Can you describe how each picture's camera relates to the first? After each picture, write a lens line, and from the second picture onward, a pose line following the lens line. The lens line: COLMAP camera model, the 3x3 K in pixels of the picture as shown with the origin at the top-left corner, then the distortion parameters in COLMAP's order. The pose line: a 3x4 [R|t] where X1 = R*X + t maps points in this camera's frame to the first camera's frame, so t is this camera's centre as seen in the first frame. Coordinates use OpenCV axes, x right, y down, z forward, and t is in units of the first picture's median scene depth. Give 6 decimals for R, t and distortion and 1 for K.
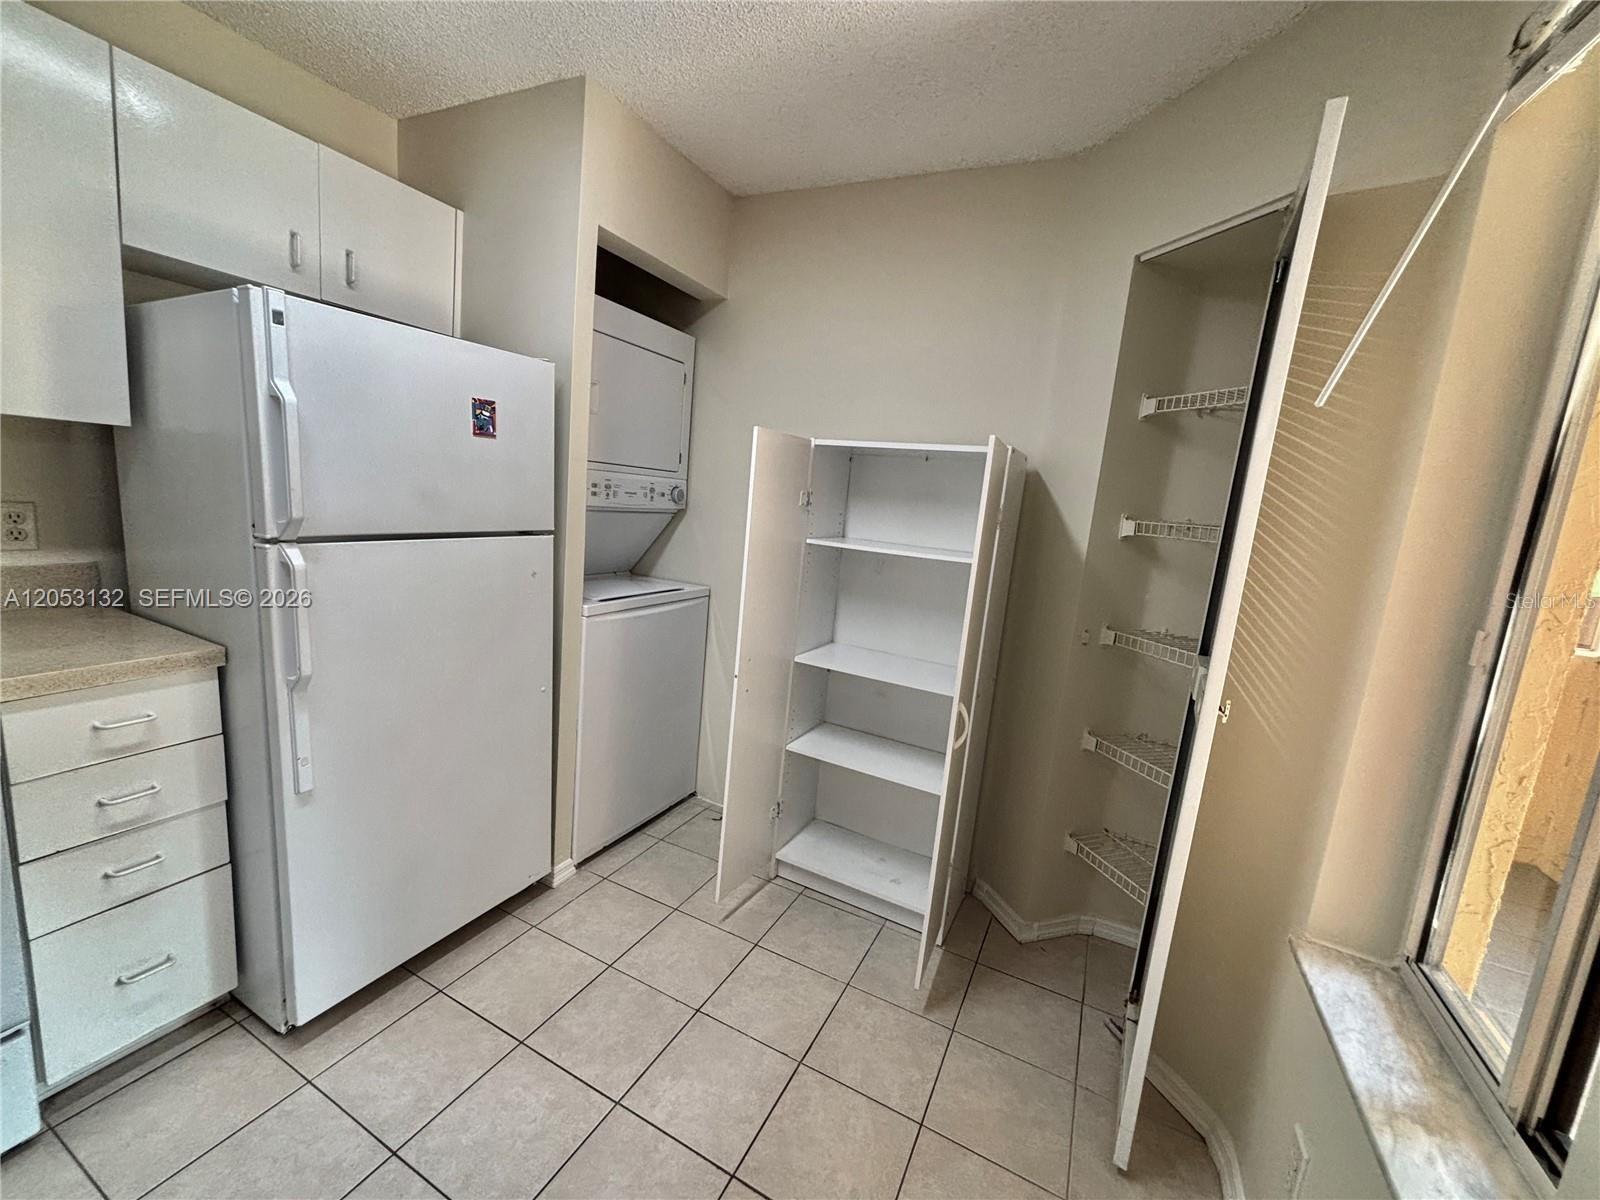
lens RADIAL K [[641.3, 0, 800.0], [0, 641.3, 600.0], [0, 0, 1]] dist [0.001774, 0.000045]
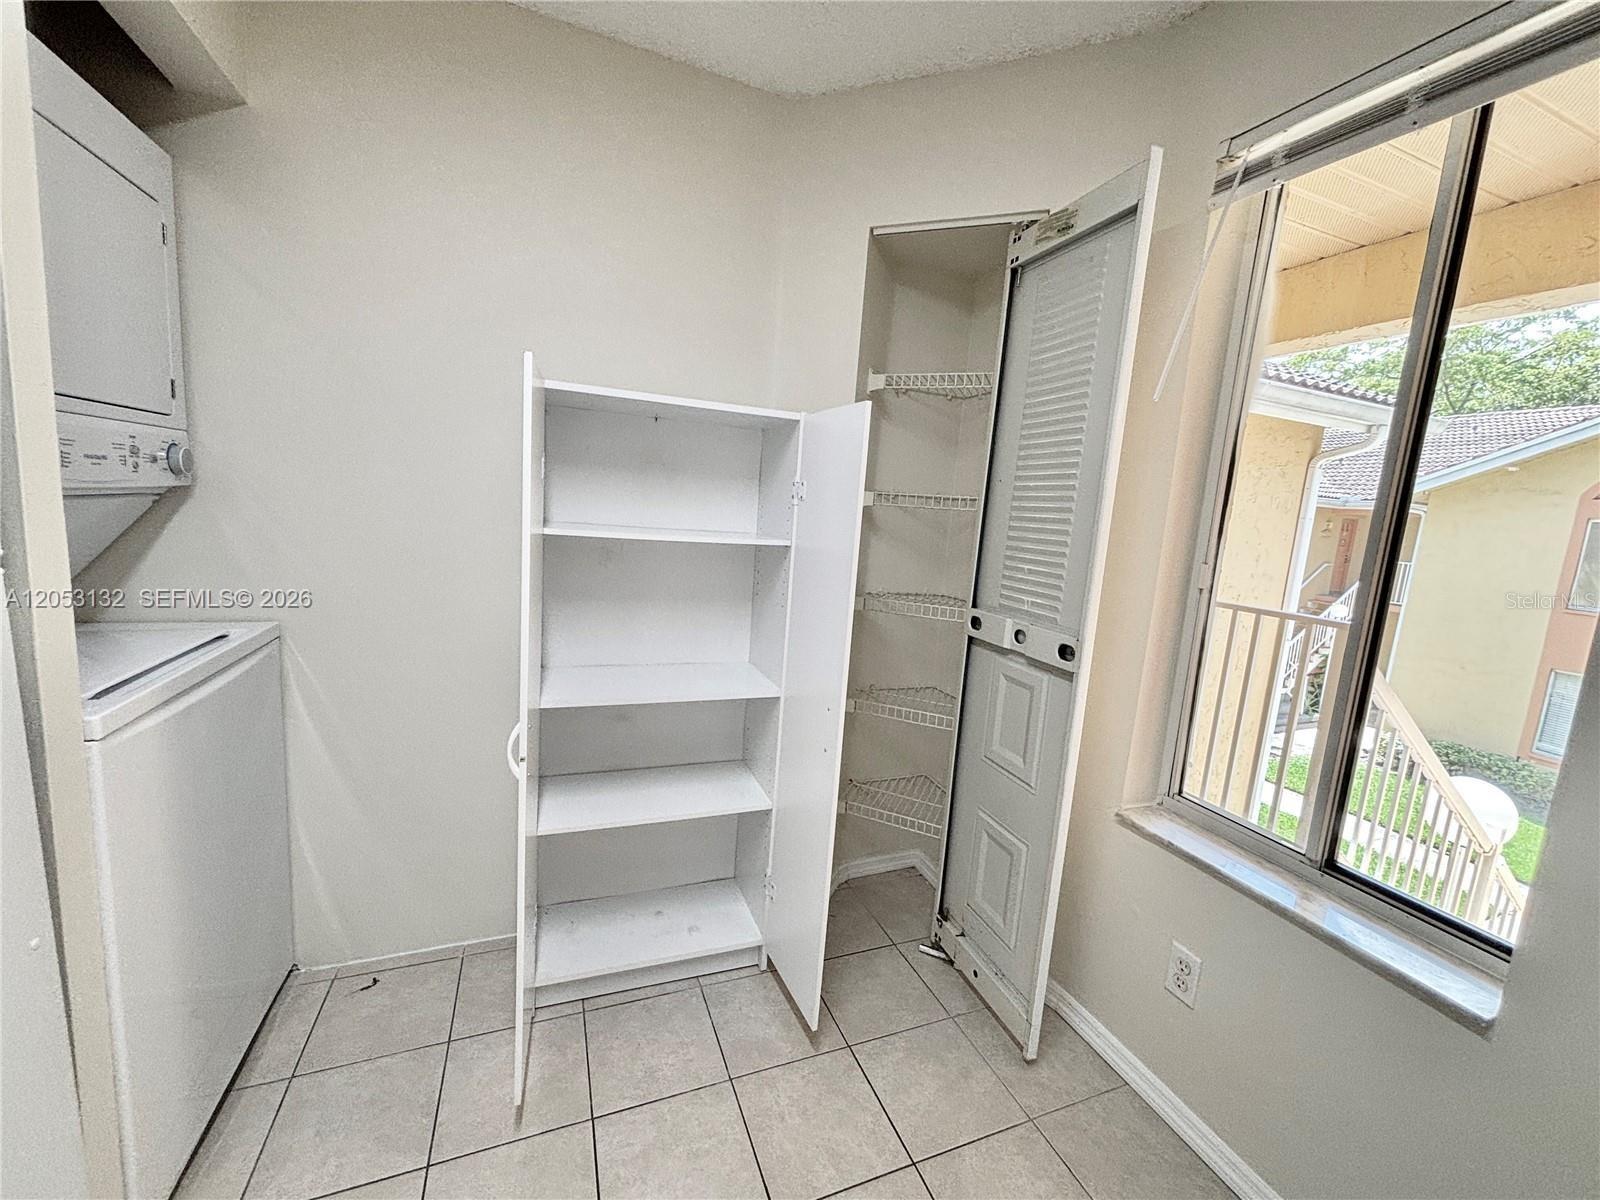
lens RADIAL K [[645.0, 0, 800.0], [0, 645.0, 600.0], [0, 0, 1]] dist [0.000514, 0.000404]
pose [[0.666253, -0.150427, 0.730396, -0.275466], [0.109499, 0.988561, 0.103714, -0.052788], [-0.737643, 0.010878, 0.675103, 0.286140]]
